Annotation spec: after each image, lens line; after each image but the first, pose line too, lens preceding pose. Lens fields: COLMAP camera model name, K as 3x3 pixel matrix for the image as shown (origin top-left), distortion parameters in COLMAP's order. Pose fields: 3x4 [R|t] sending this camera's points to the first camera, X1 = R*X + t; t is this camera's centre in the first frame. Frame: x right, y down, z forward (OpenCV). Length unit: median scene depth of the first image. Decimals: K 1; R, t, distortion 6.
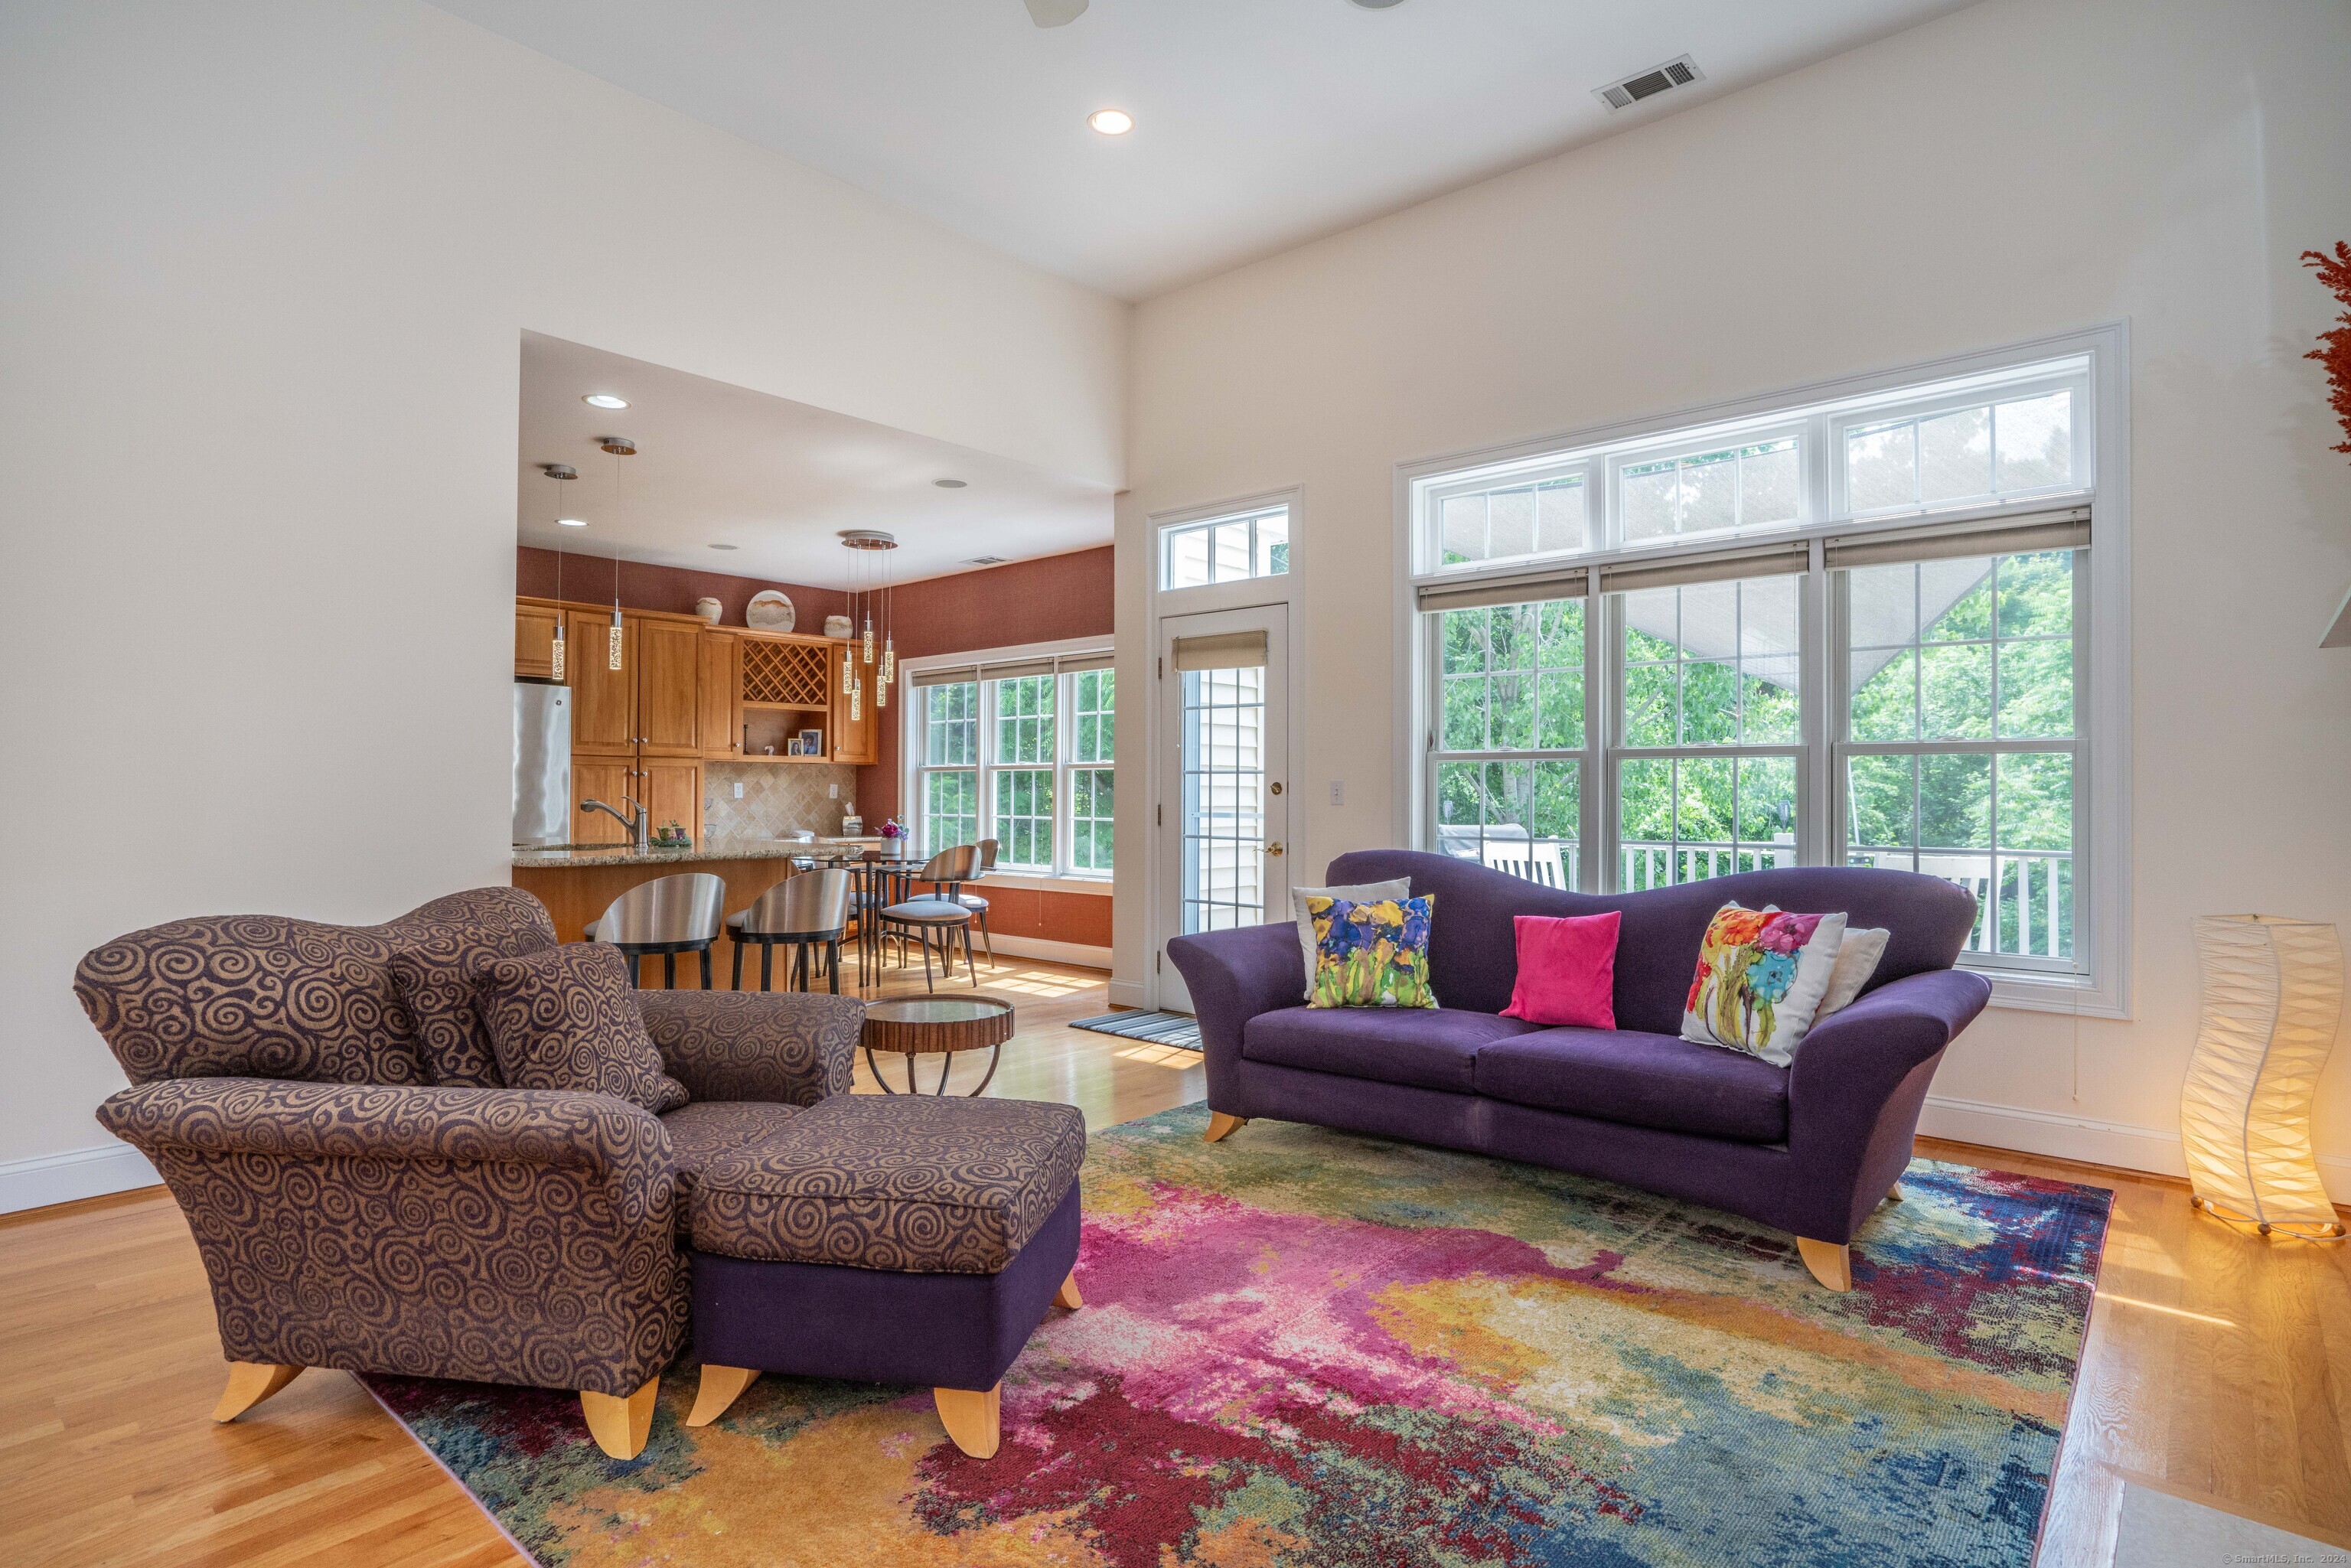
lens RADIAL K [[1209.4, 0, 1169.5], [0, 1209.4, 790.2], [0, 0, 1]] dist [-0.002853, 0.000226]
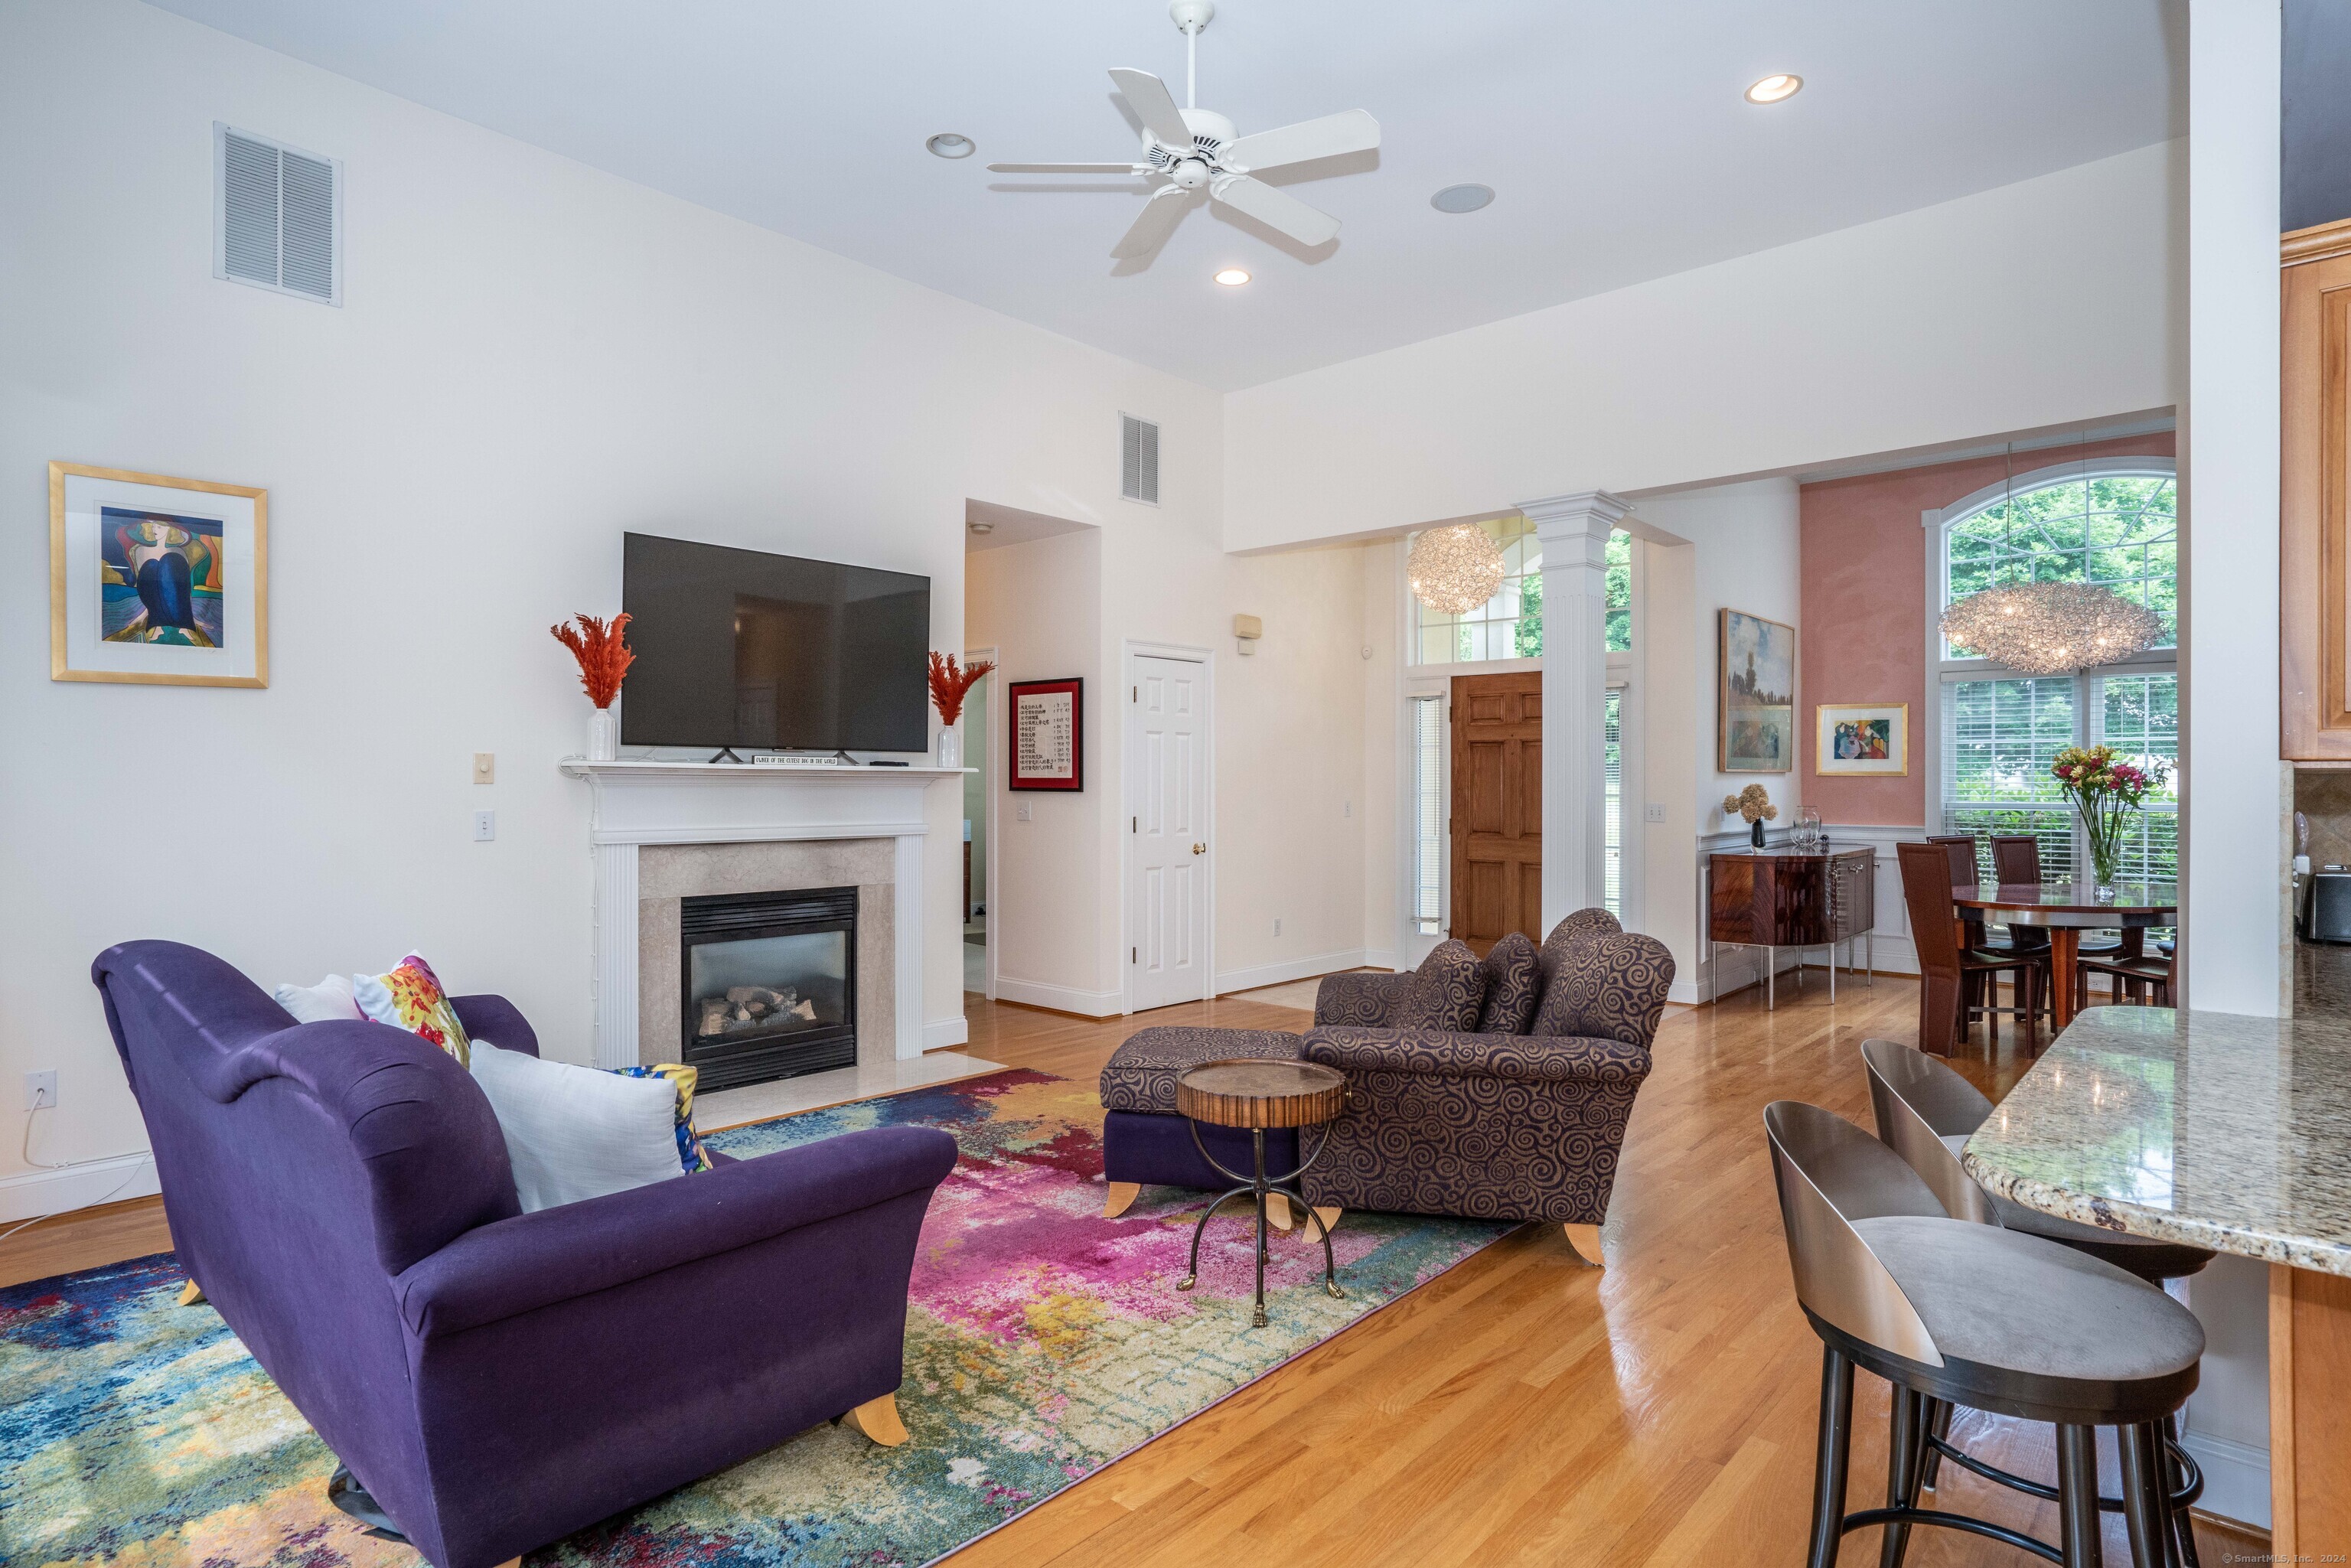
lens RADIAL K [[1242.0, 0, 1175.5], [0, 1242.0, 784.0], [0, 0, 1]] dist [-0.040351, 0.015219]
pose [[-0.999980, -0.003308, 0.005449, -0.123392], [-0.003306, 0.999994, 0.000479, -0.046818], [-0.005451, 0.000461, -0.999985, 1.842811]]
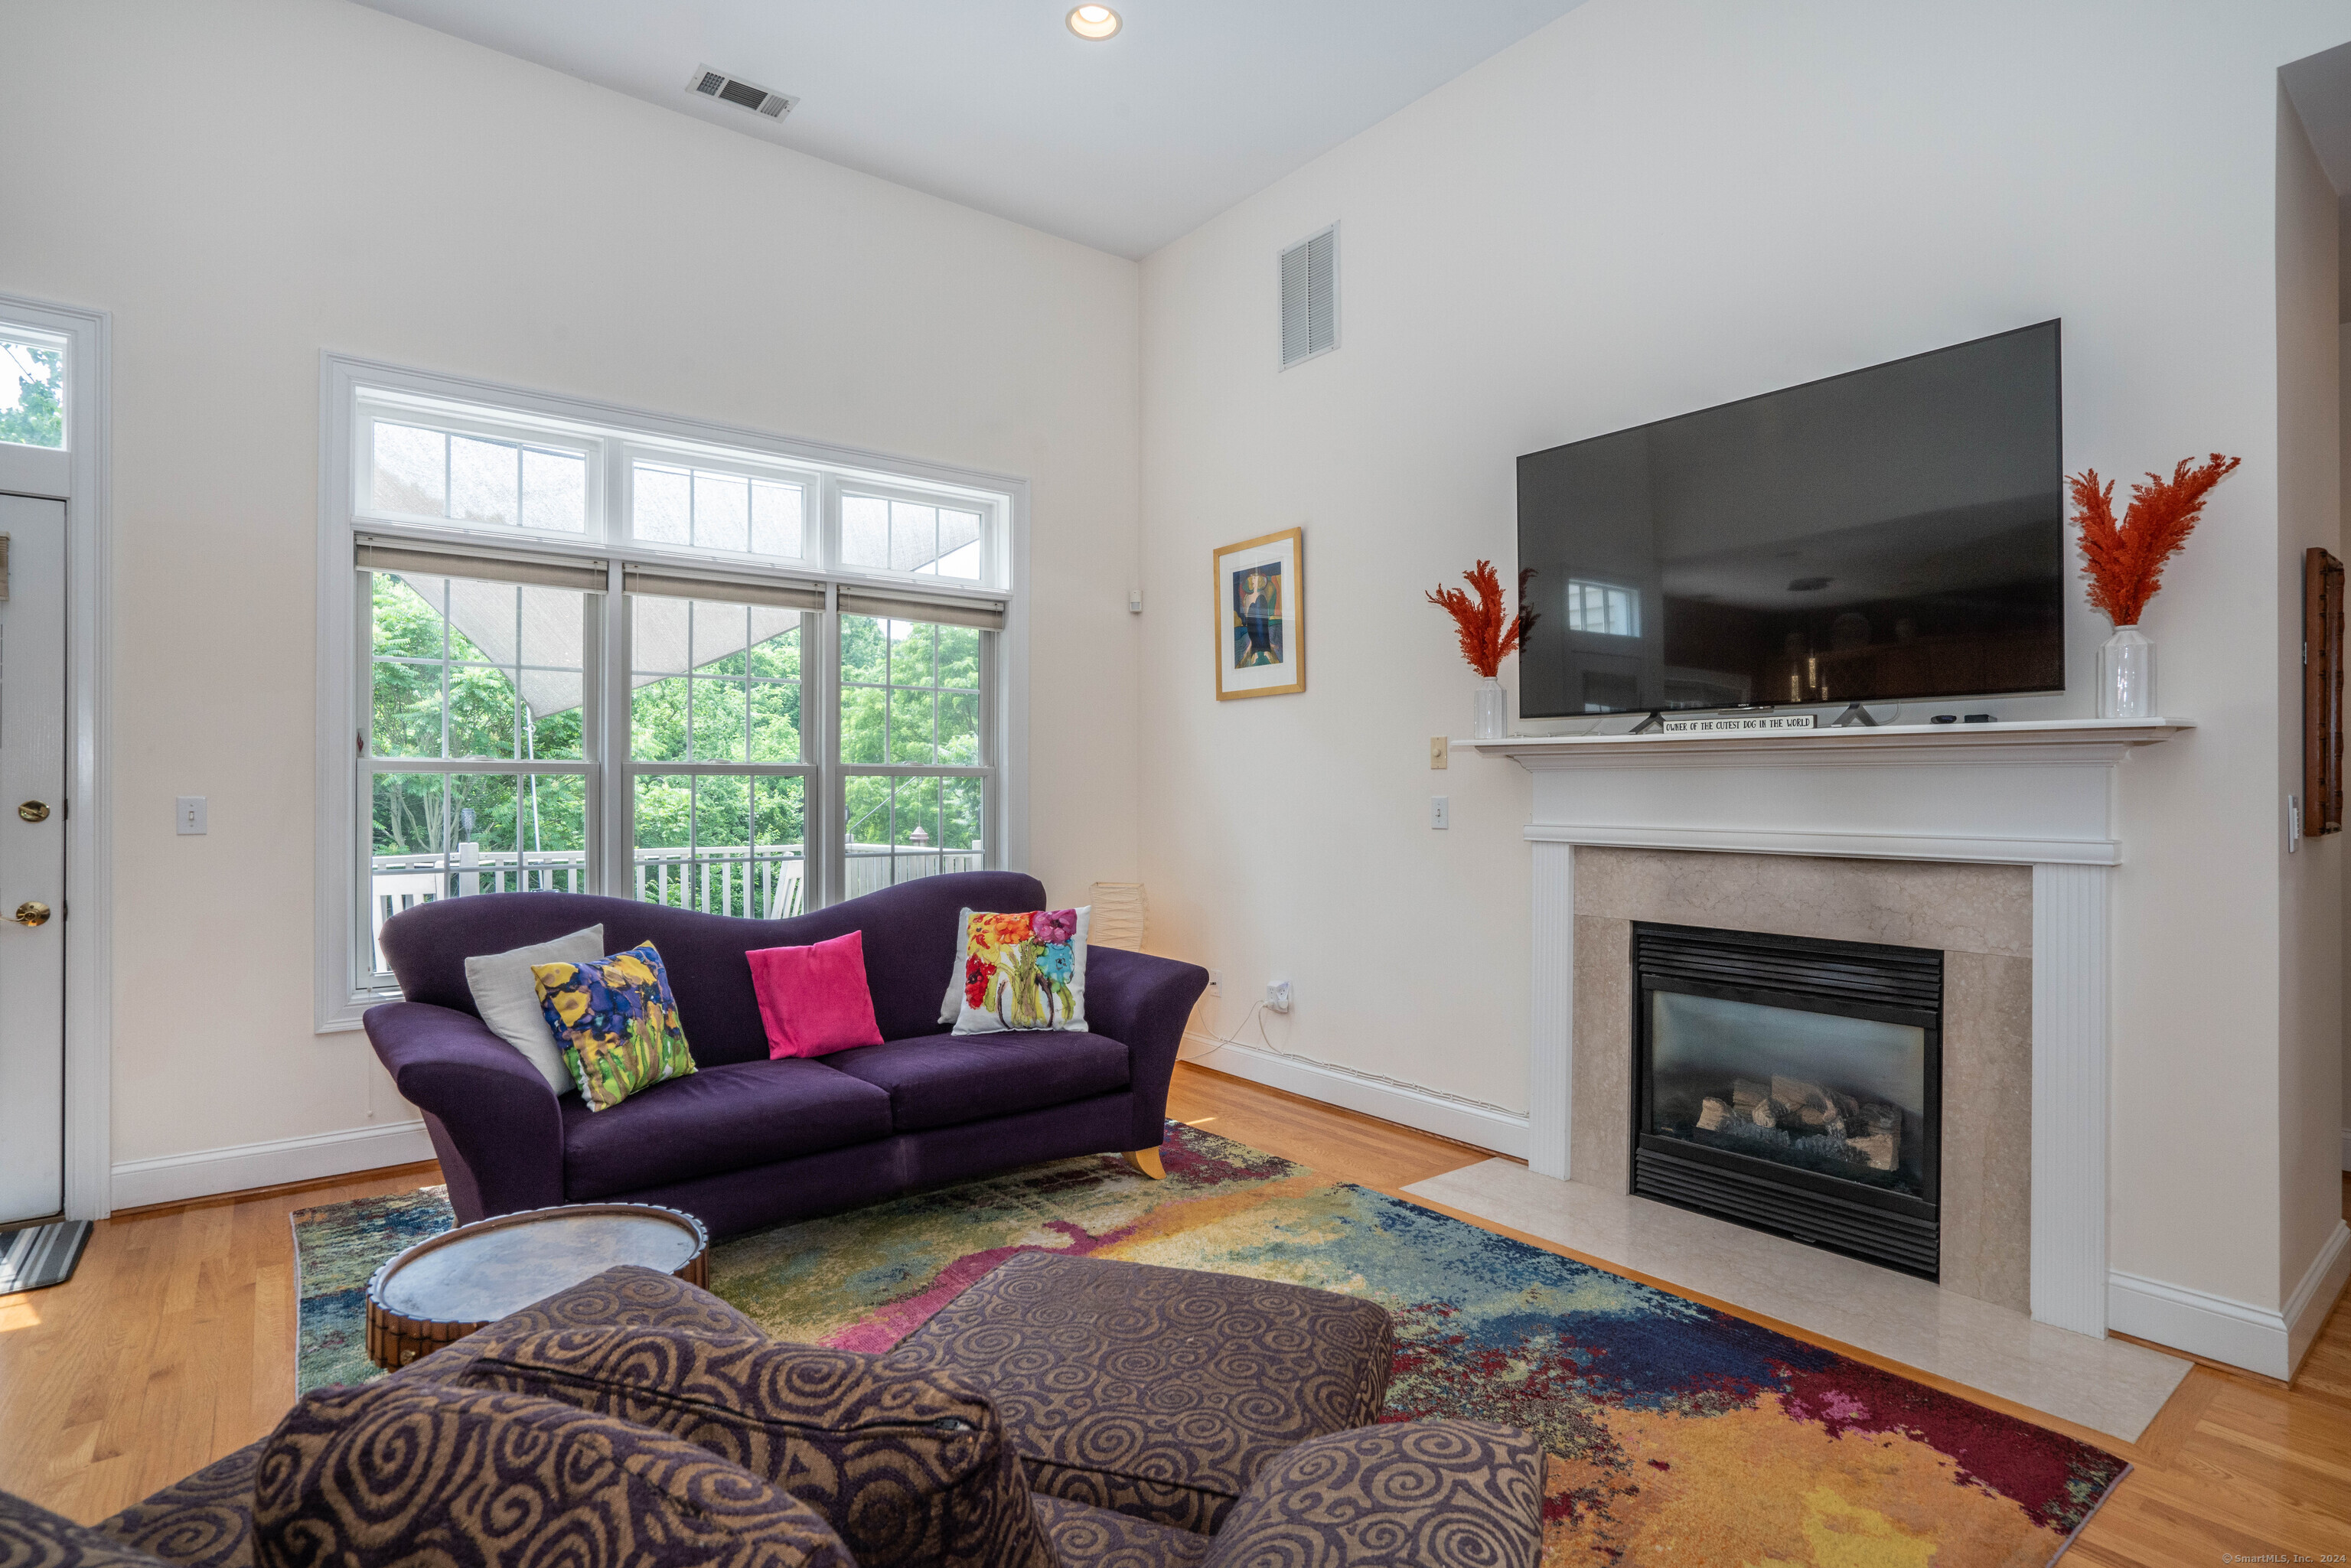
lens RADIAL K [[1180.8, 0, 1170.0], [0, 1180.8, 791.9], [0, 0, 1]] dist [-0.045703, 0.000567]
pose [[0.179256, -0.001277, 0.983802, -0.601463], [-0.002297, 0.999996, 0.001717, -0.022188], [-0.983800, -0.002567, 0.179252, 0.592856]]
